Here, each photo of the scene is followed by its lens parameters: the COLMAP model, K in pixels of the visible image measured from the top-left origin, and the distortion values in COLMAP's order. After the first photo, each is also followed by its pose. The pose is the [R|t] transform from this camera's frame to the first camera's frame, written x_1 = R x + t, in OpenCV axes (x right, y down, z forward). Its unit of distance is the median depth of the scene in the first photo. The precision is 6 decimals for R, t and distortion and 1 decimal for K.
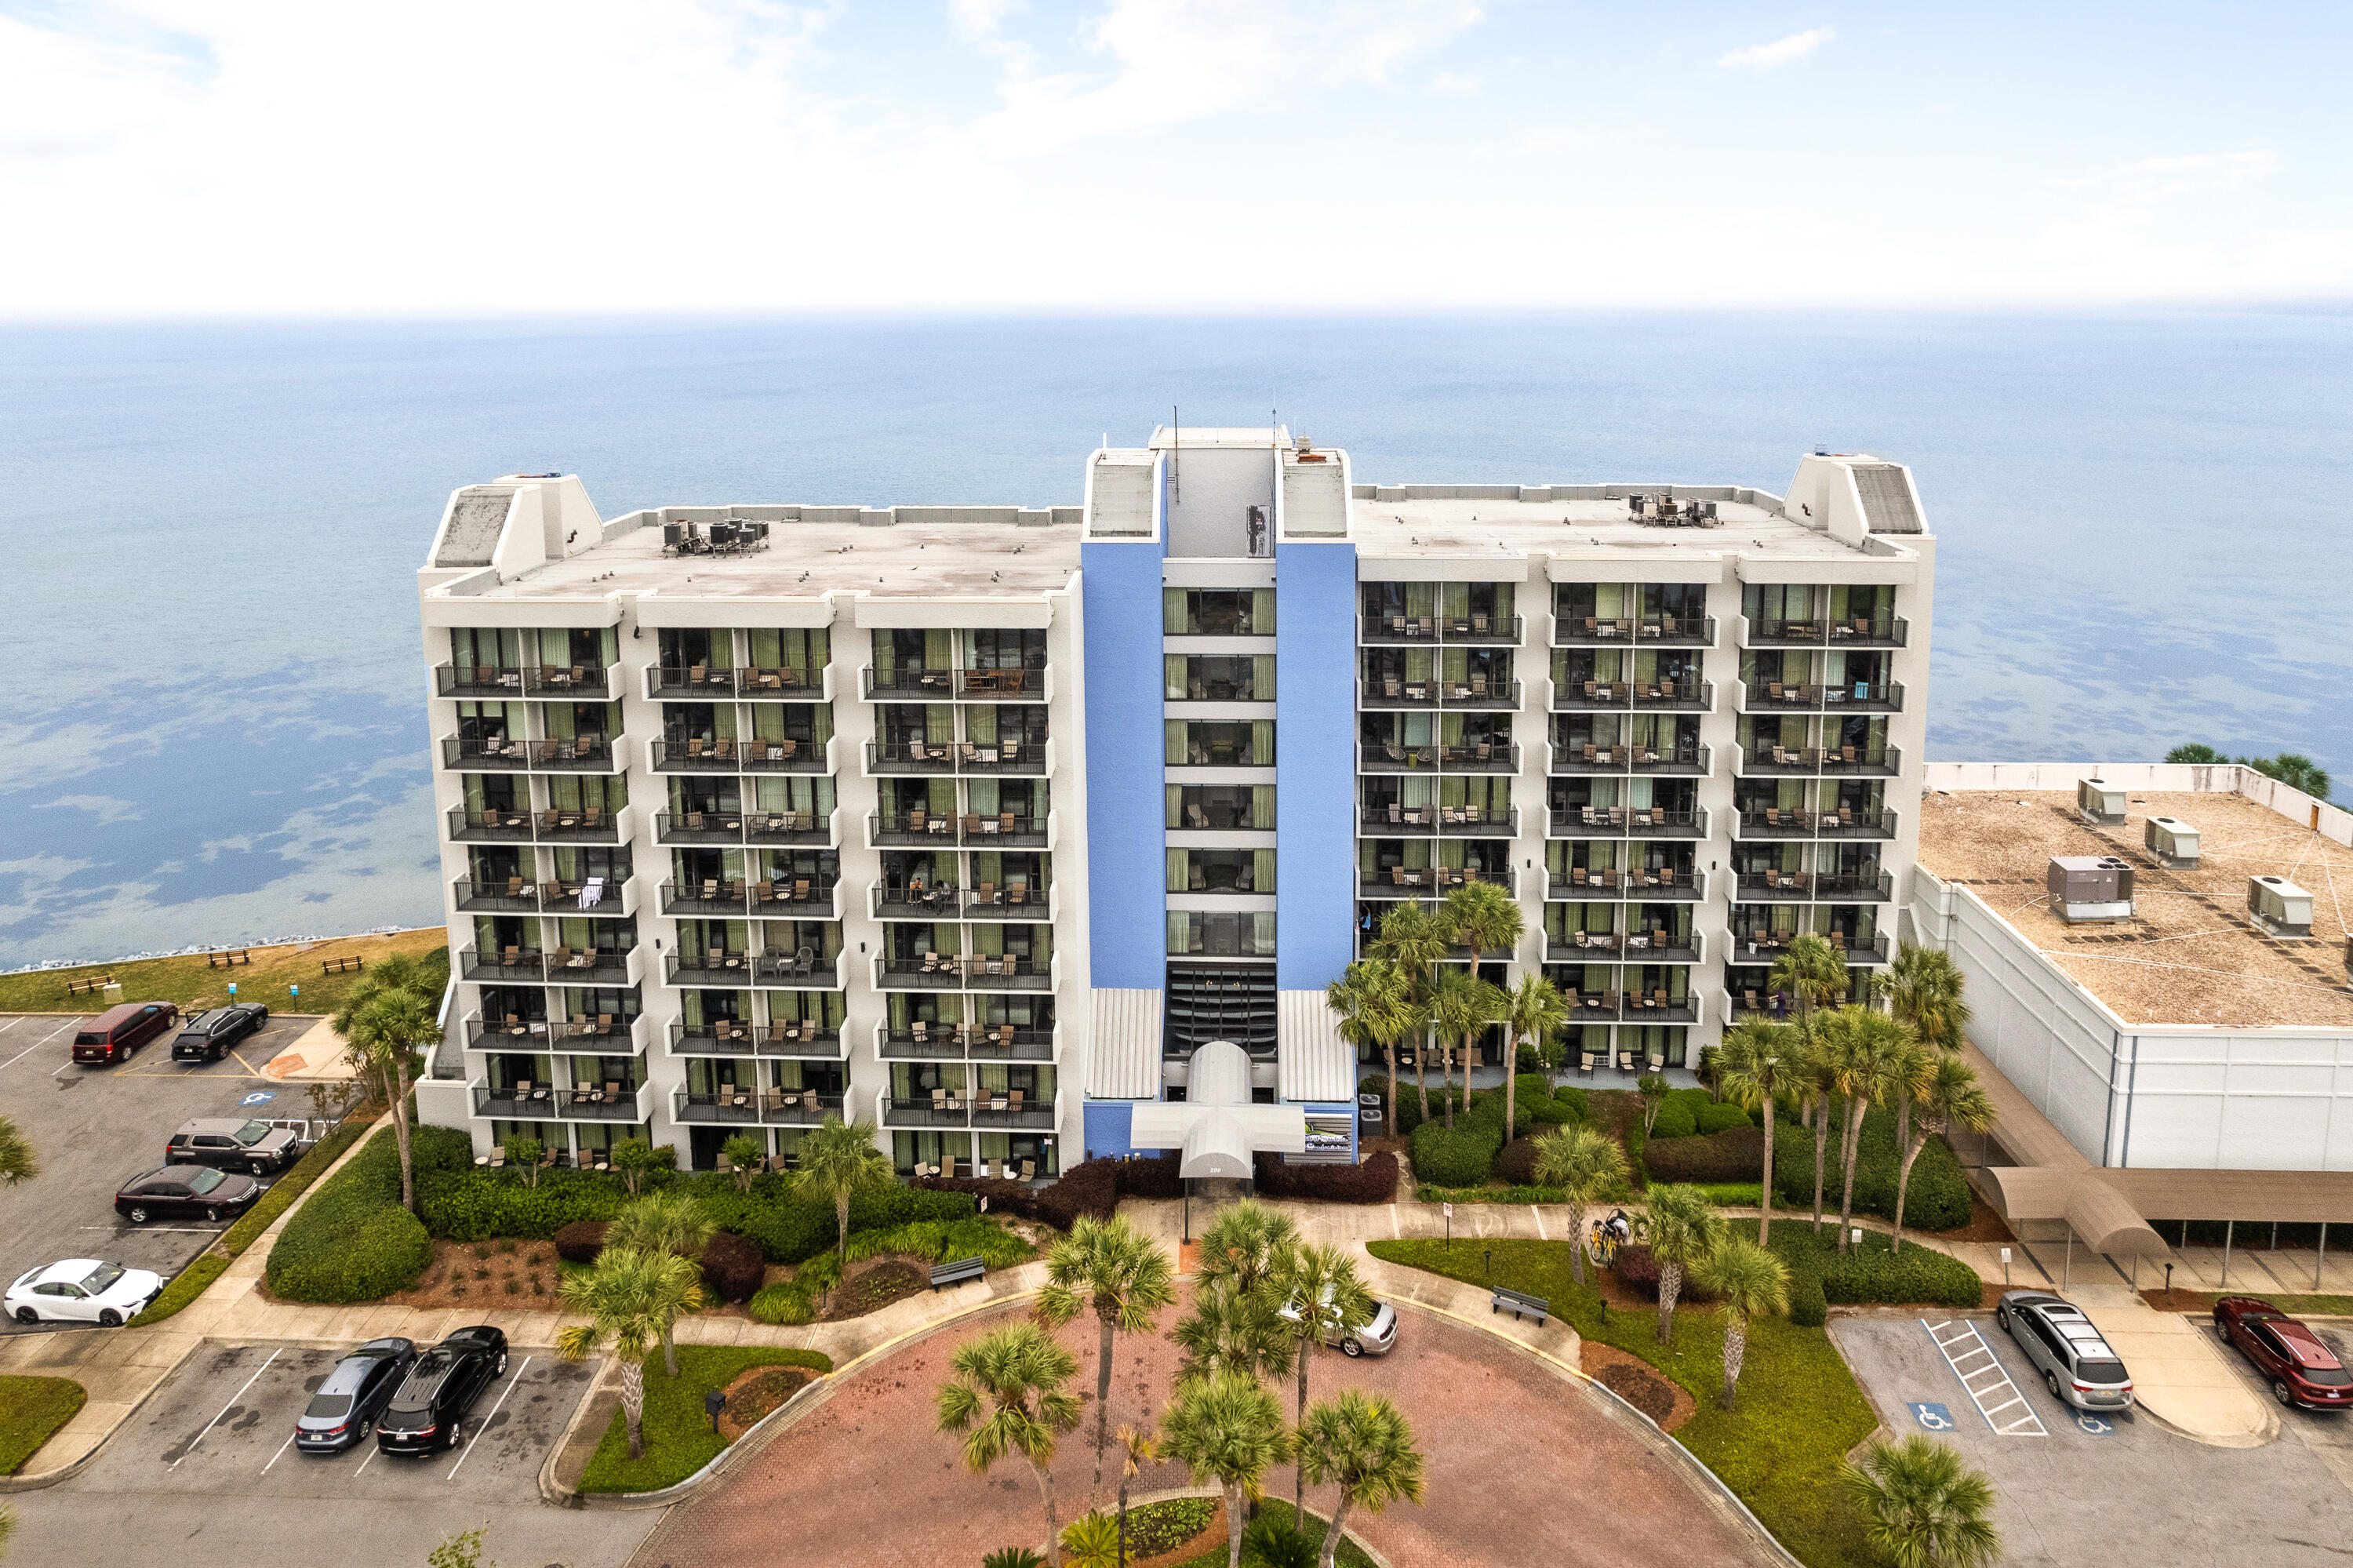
lens RADIAL K [[1961.9, 0, 1198.8], [0, 1961.9, 776.6], [0, 0, 1]] dist [-0.056958, 0.027006]
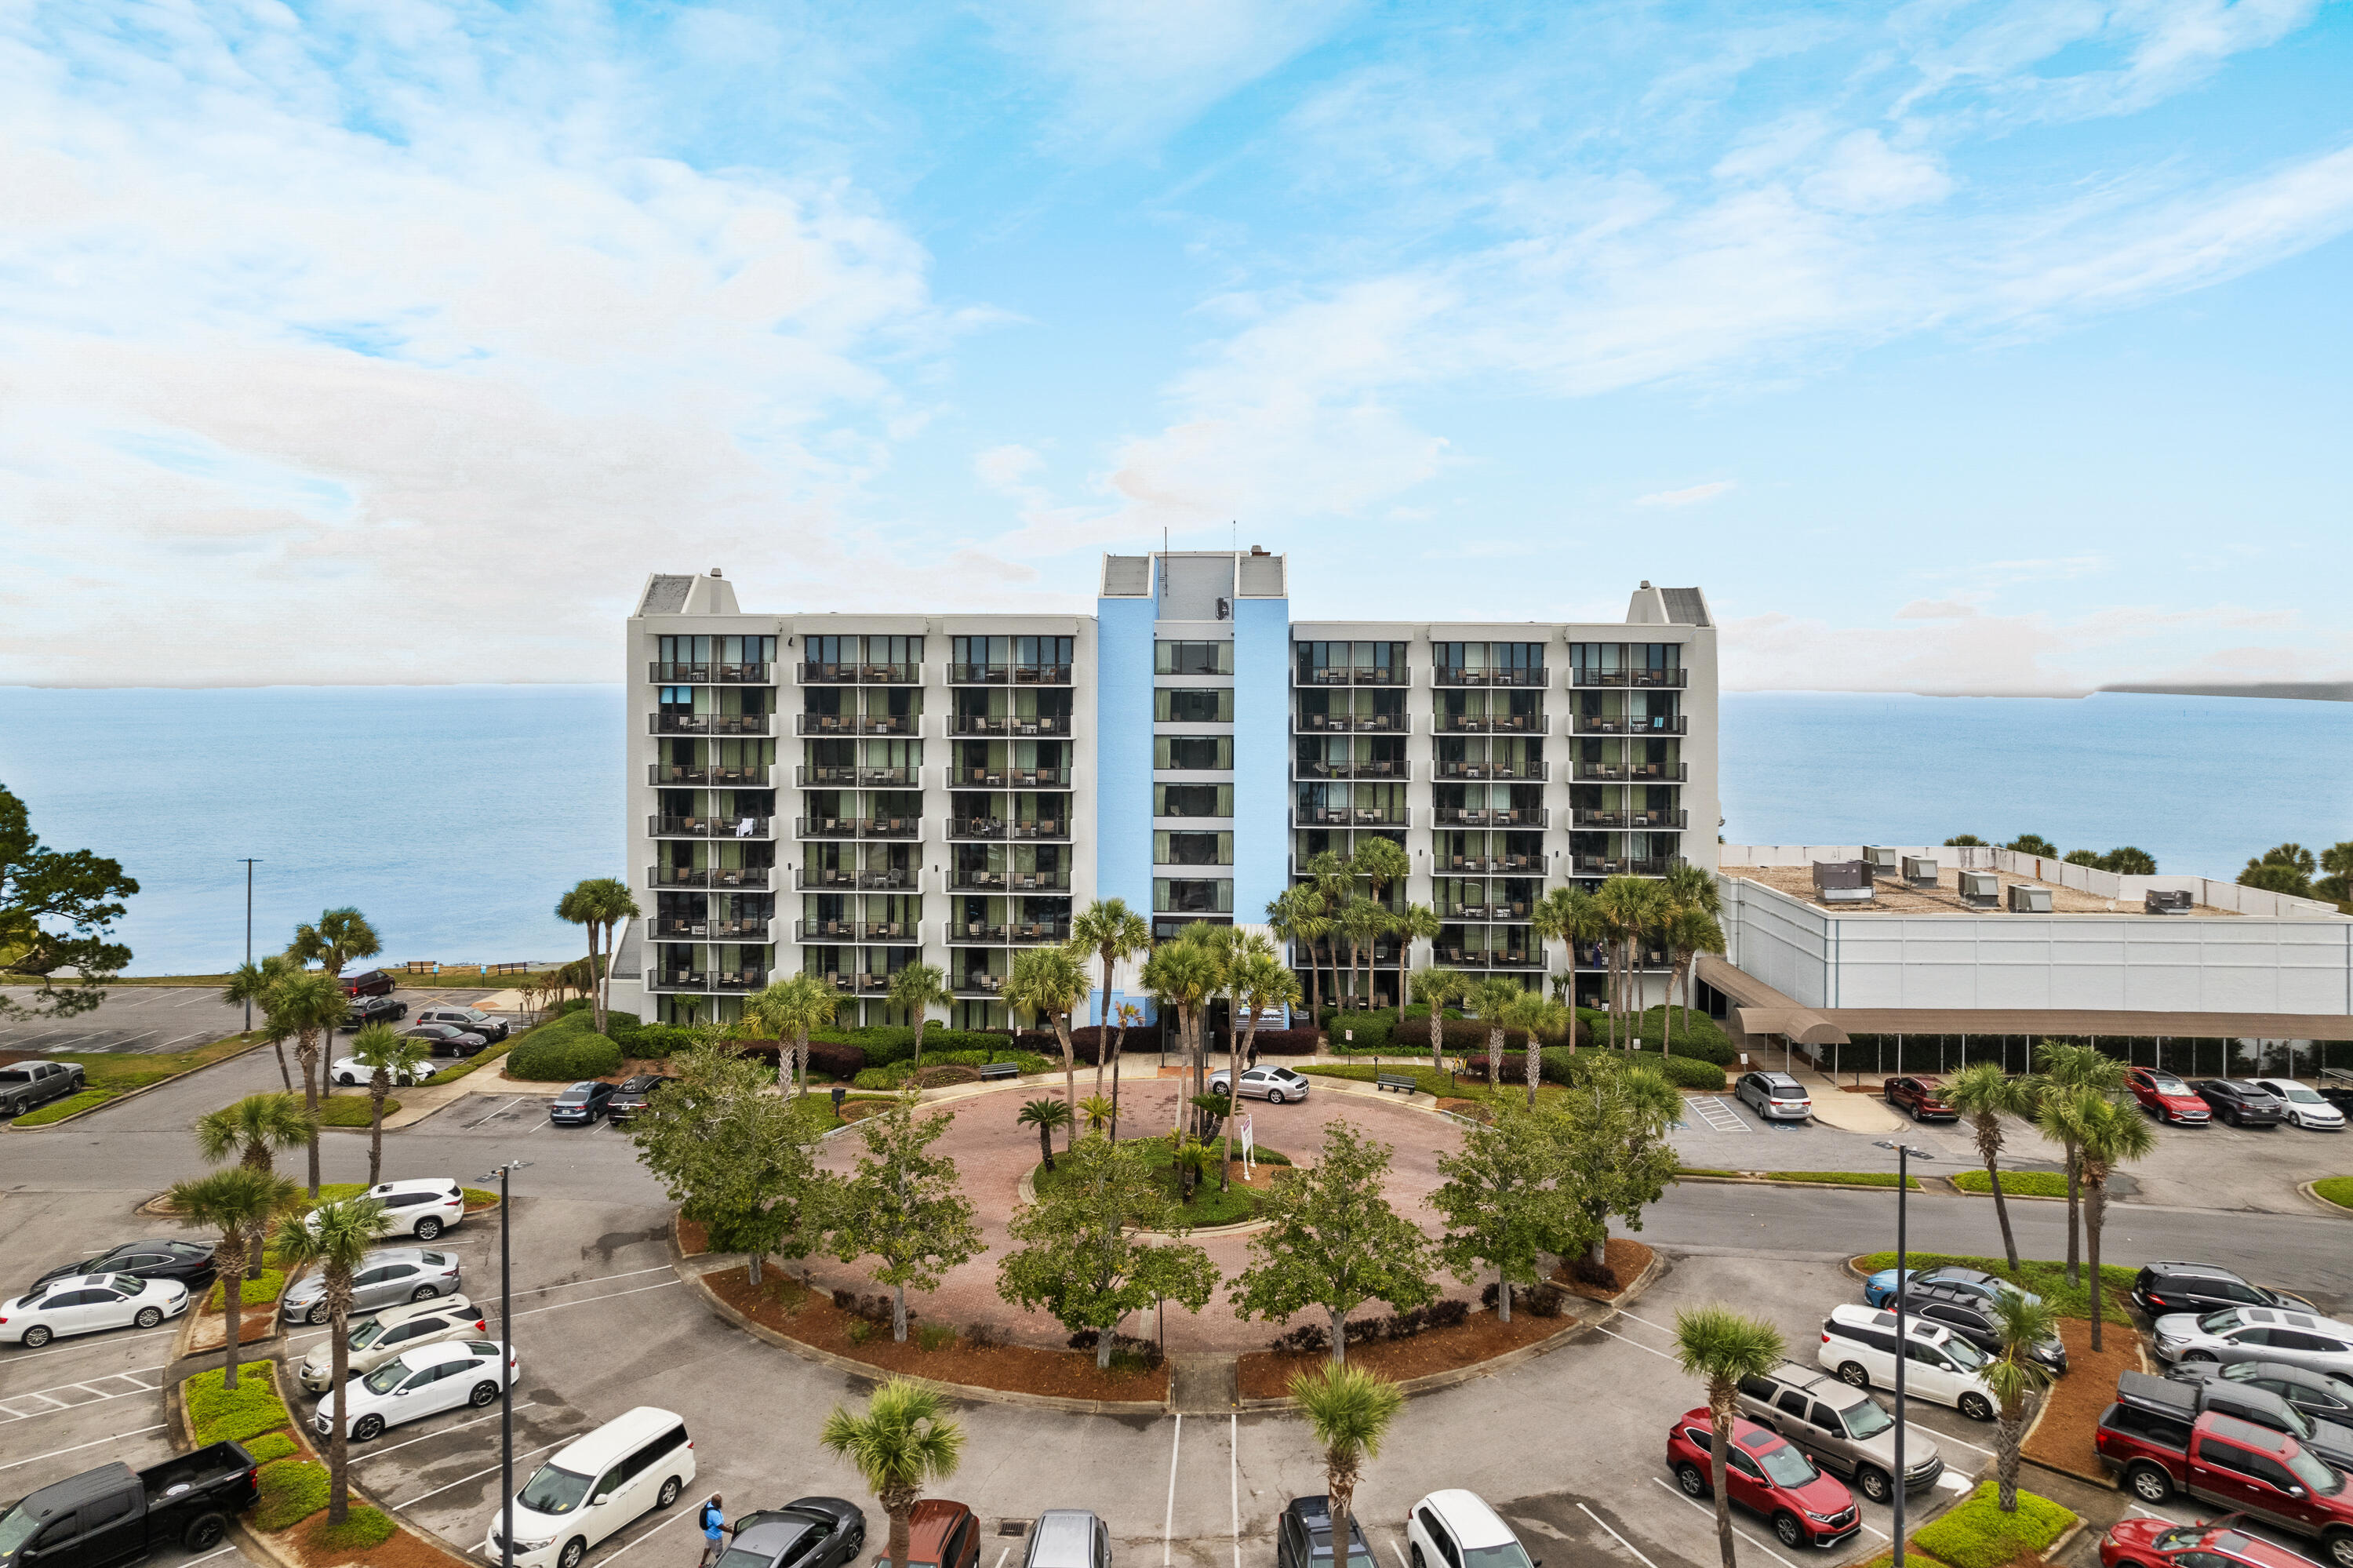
lens RADIAL K [[1961.9, 0, 1161.4], [0, 1961.9, 788.5], [0, 0, 1]] dist [-0.056958, 0.027006]
pose [[0.999737, 0.014883, -0.017441, 0.013445], [-0.017881, 0.982235, -0.186802, 0.287900], [0.014351, 0.187064, 0.982243, -0.384062]]
